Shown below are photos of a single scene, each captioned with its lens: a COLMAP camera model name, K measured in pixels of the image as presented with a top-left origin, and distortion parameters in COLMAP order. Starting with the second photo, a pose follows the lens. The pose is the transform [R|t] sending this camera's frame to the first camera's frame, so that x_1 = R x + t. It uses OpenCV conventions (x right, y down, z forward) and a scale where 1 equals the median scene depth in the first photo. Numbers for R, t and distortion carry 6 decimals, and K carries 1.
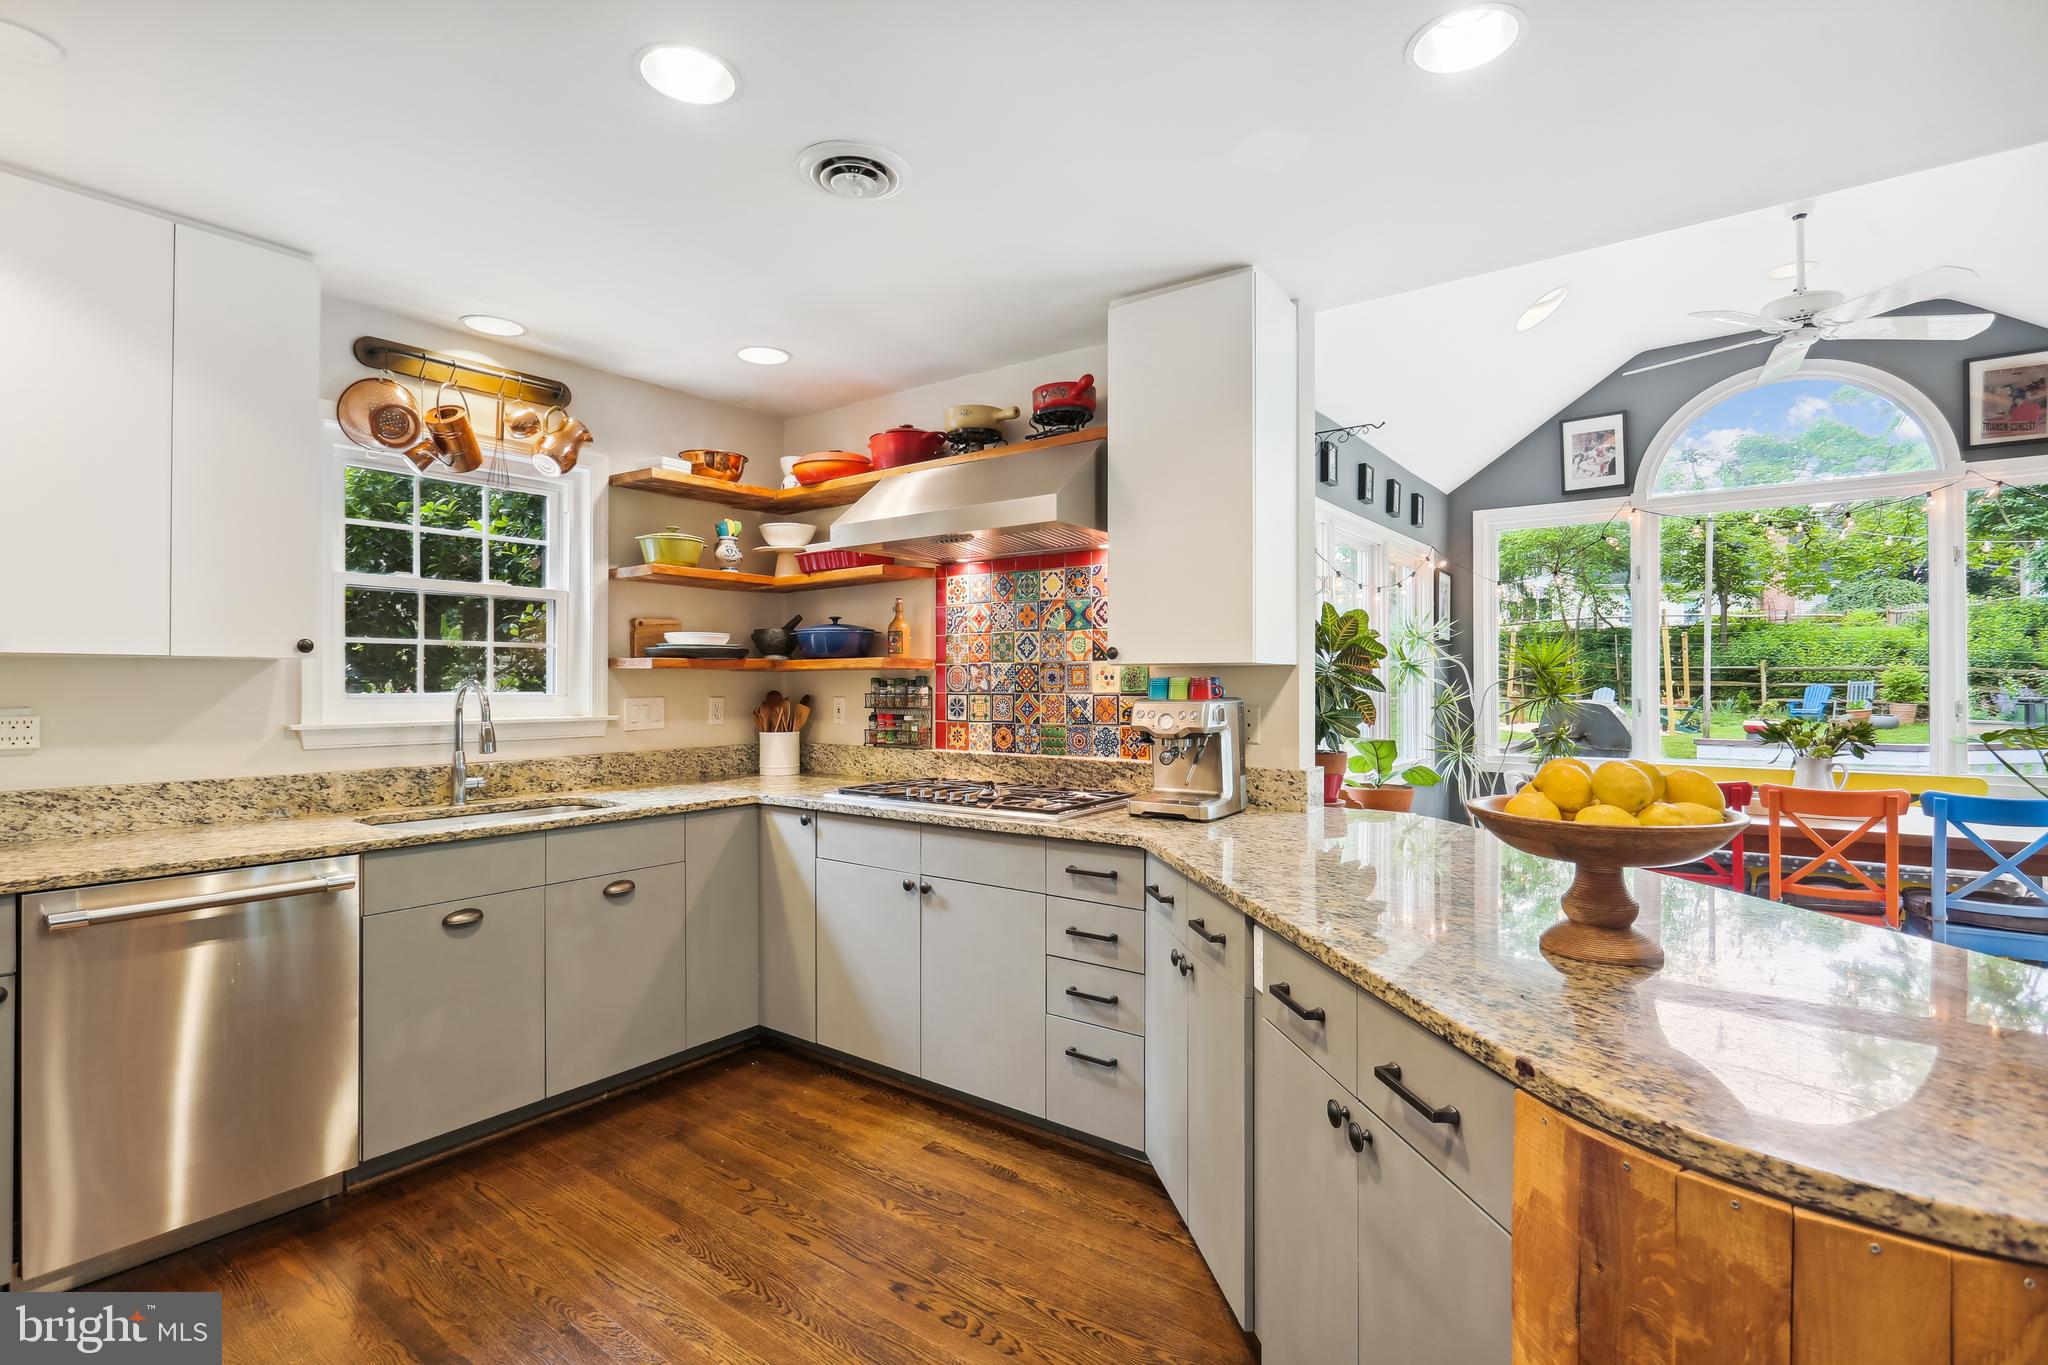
lens RADIAL K [[971.4, 0, 1020.8], [0, 971.4, 679.1], [0, 0, 1]] dist [-0.003973, 0.000639]
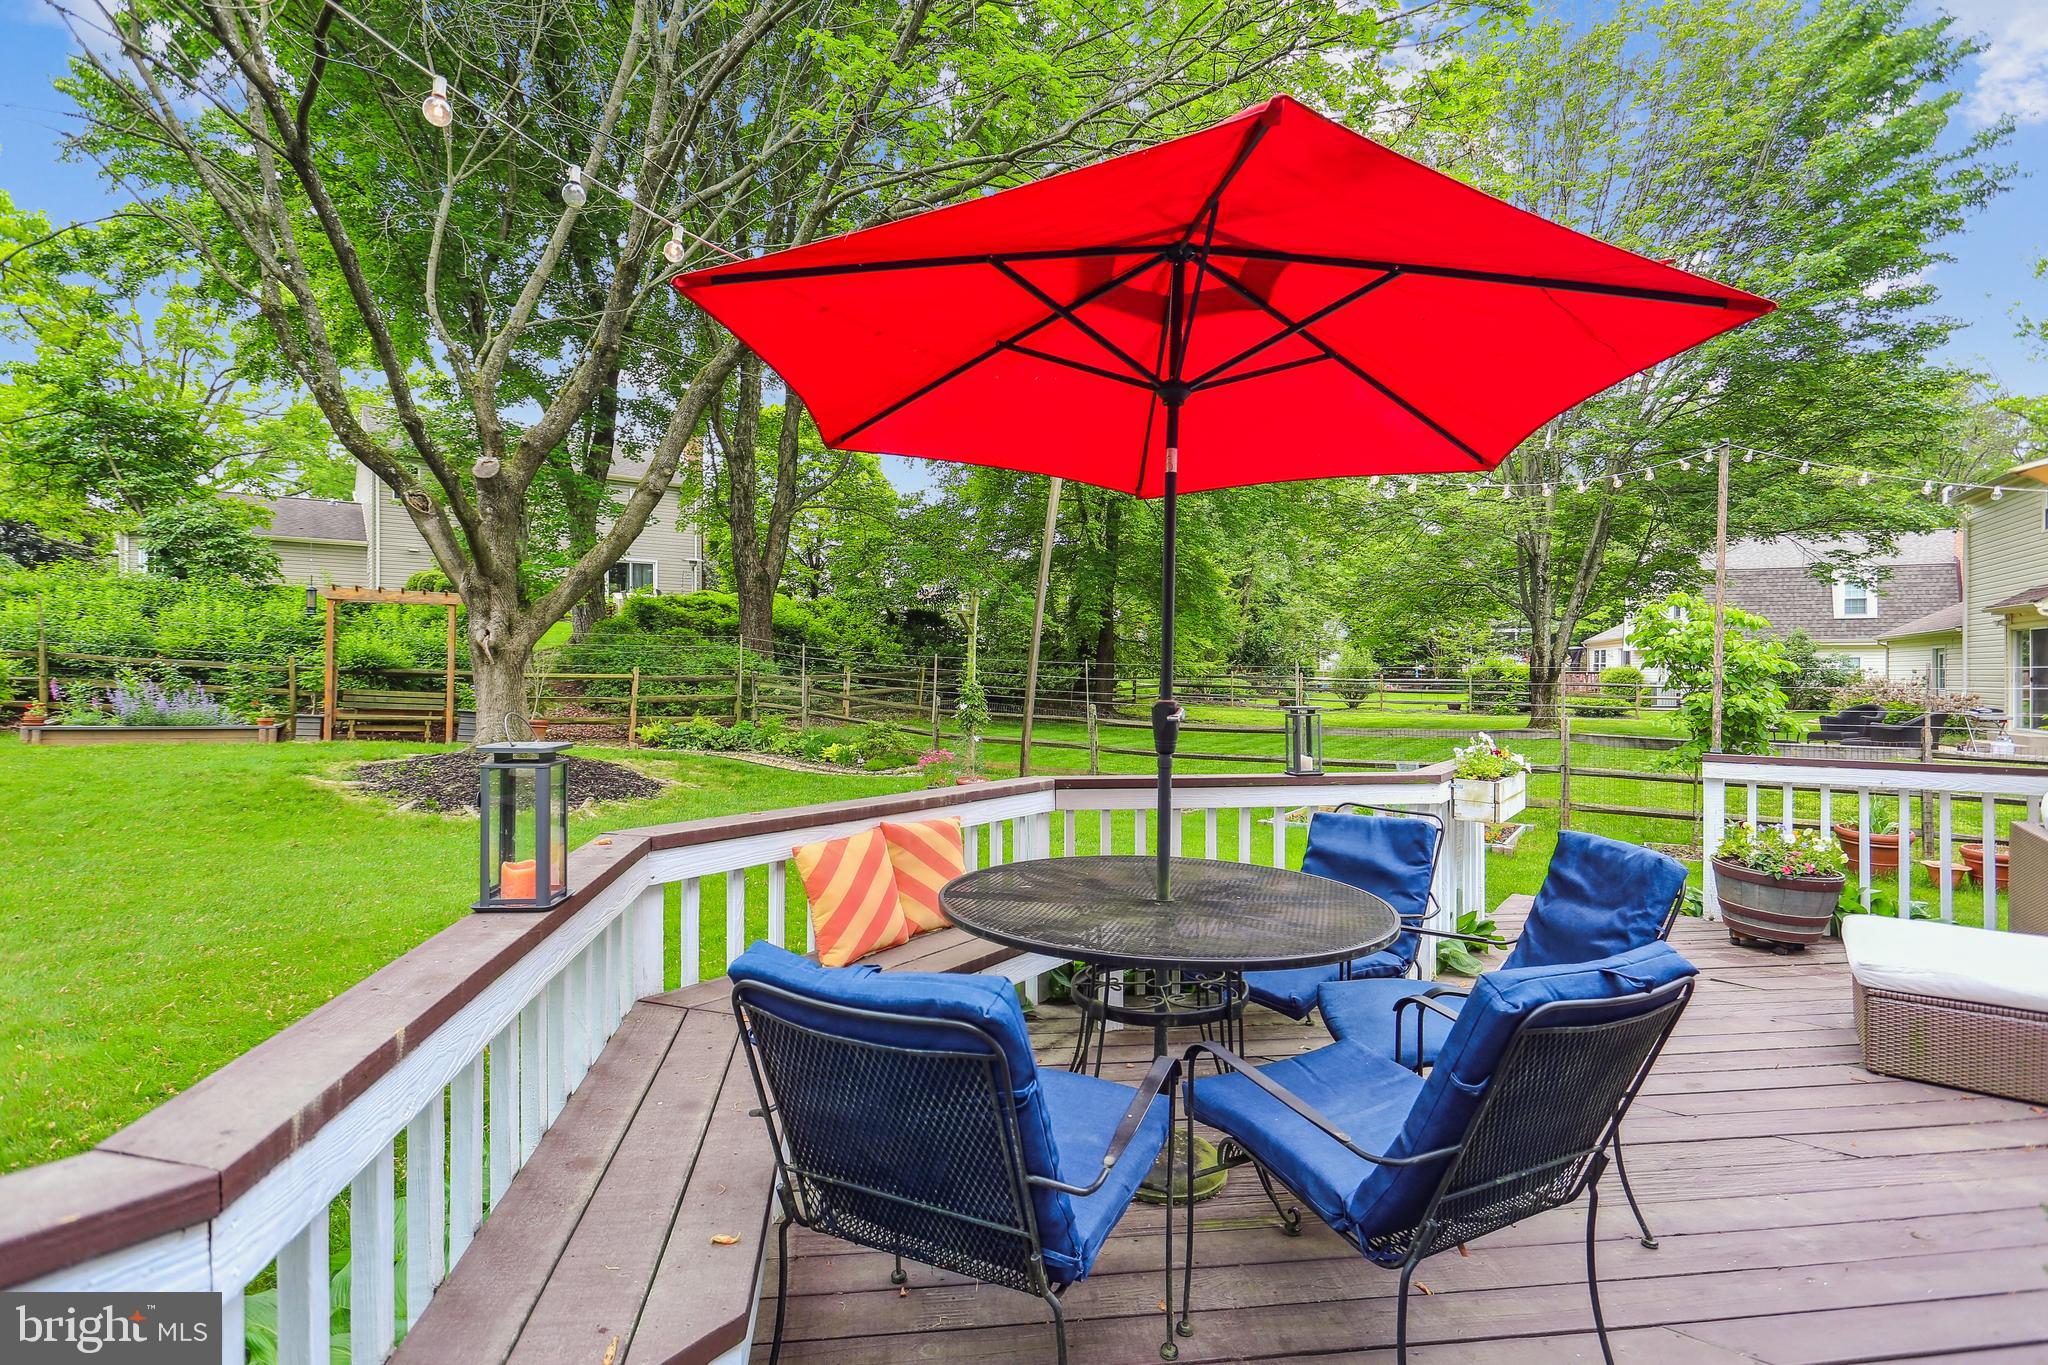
lens RADIAL K [[971.4, 0, 1027.0], [0, 971.4, 672.0], [0, 0, 1]] dist [-0.003973, 0.000639]
pose [[0.001652, 0.003619, 0.999992, 0.793228], [-0.008844, 0.999954, -0.003604, -0.006496], [-0.999960, -0.008838, 0.001684, 0.891200]]
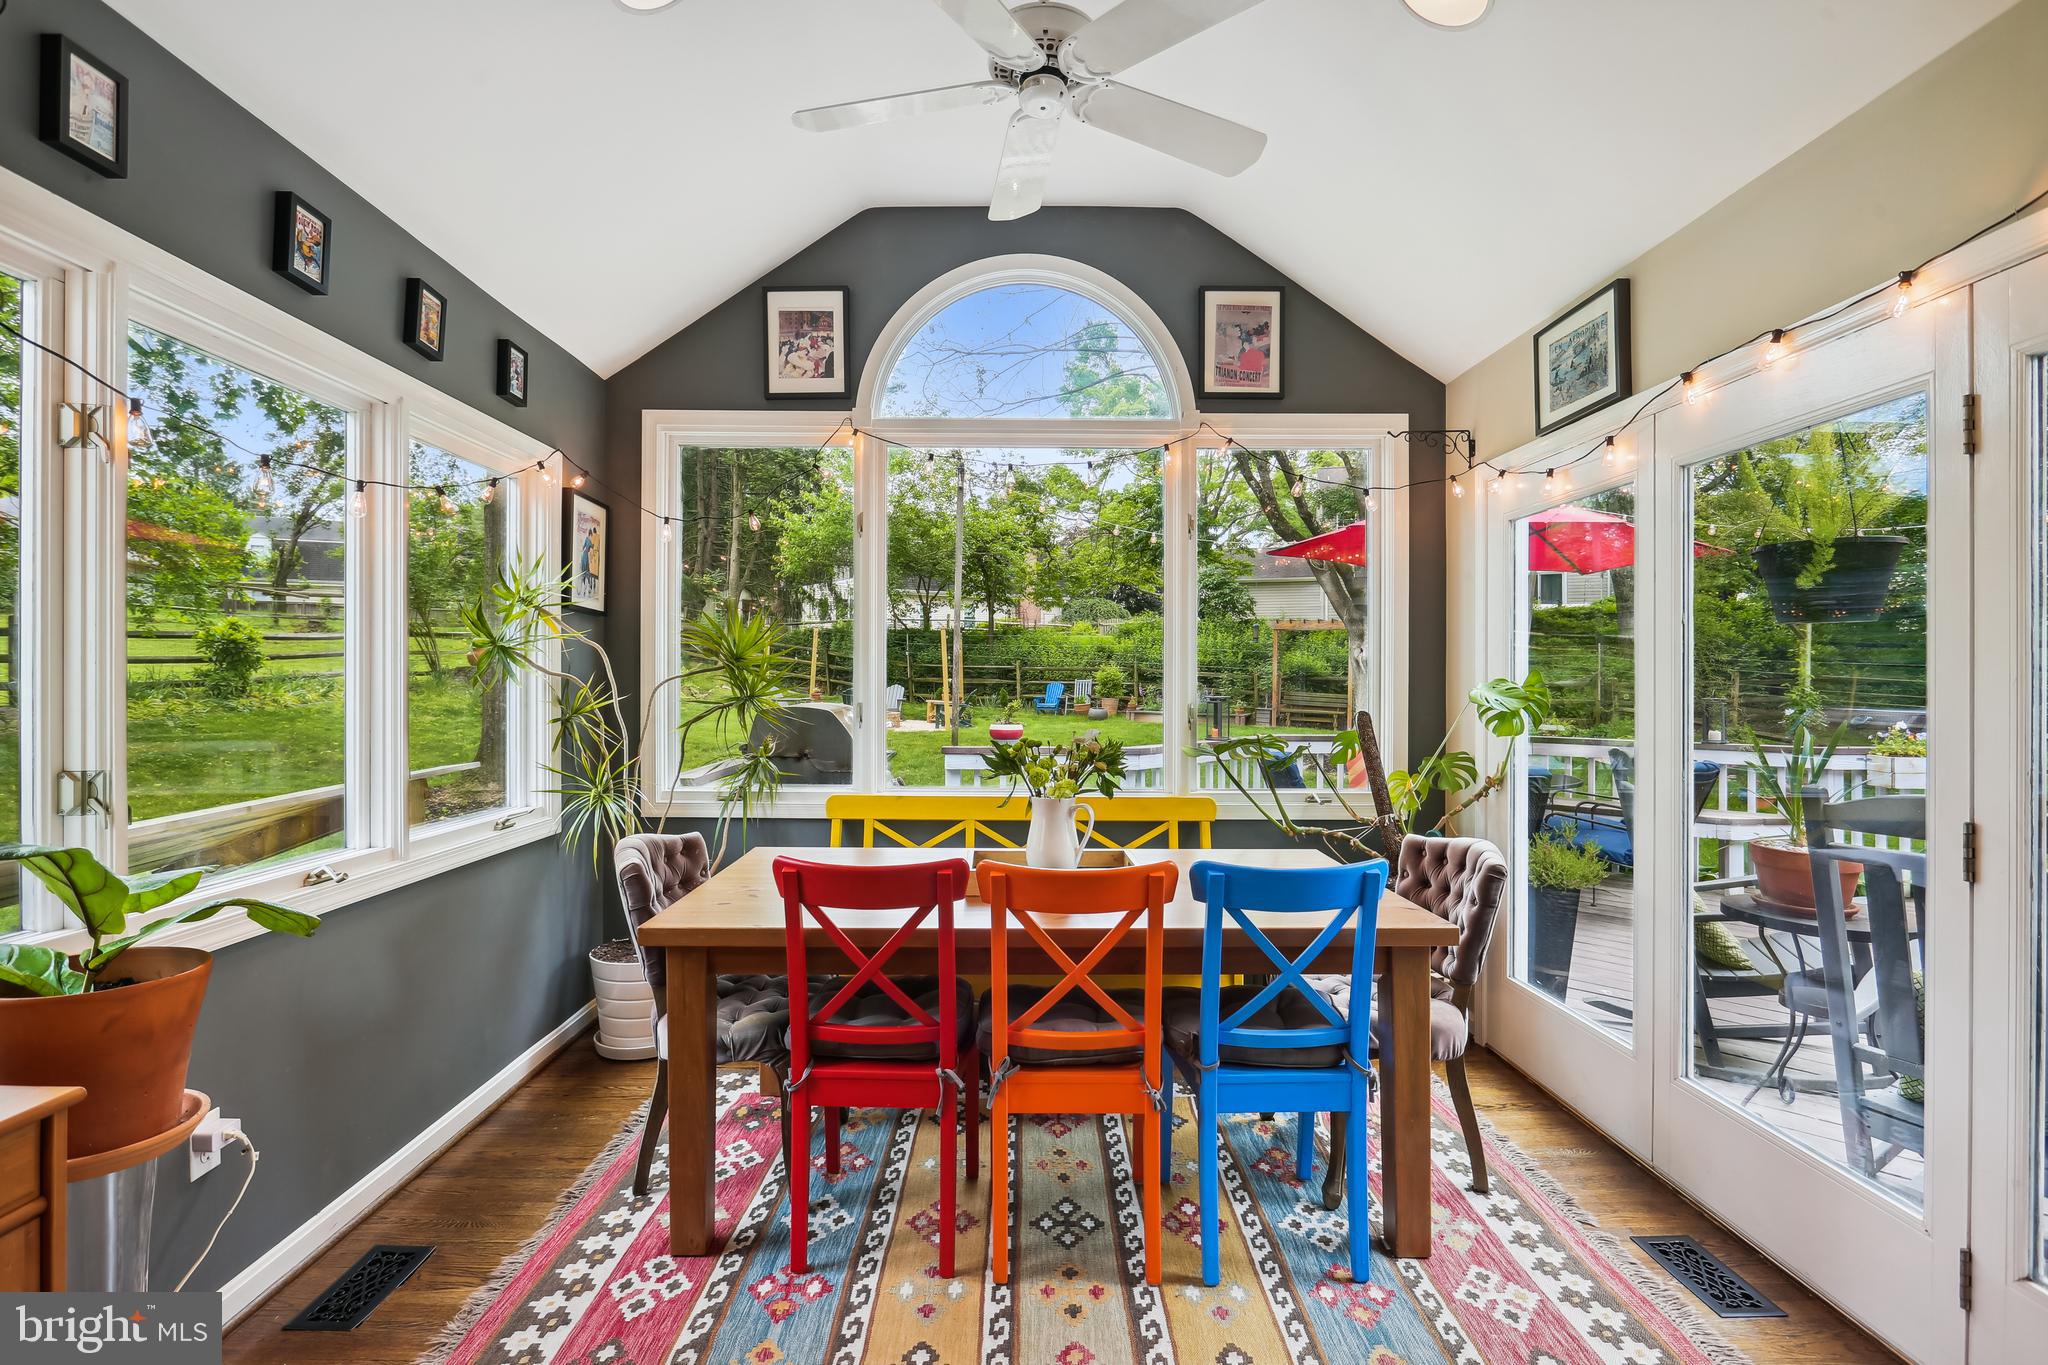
lens RADIAL K [[971.4, 0, 1025.3], [0, 971.4, 679.9], [0, 0, 1]] dist [-0.003973, 0.000639]
pose [[0.791049, 0.003942, 0.611741, 0.279902], [-0.006772, 0.999974, 0.002314, 0.001301], [-0.611716, -0.005973, 0.791055, 0.344086]]
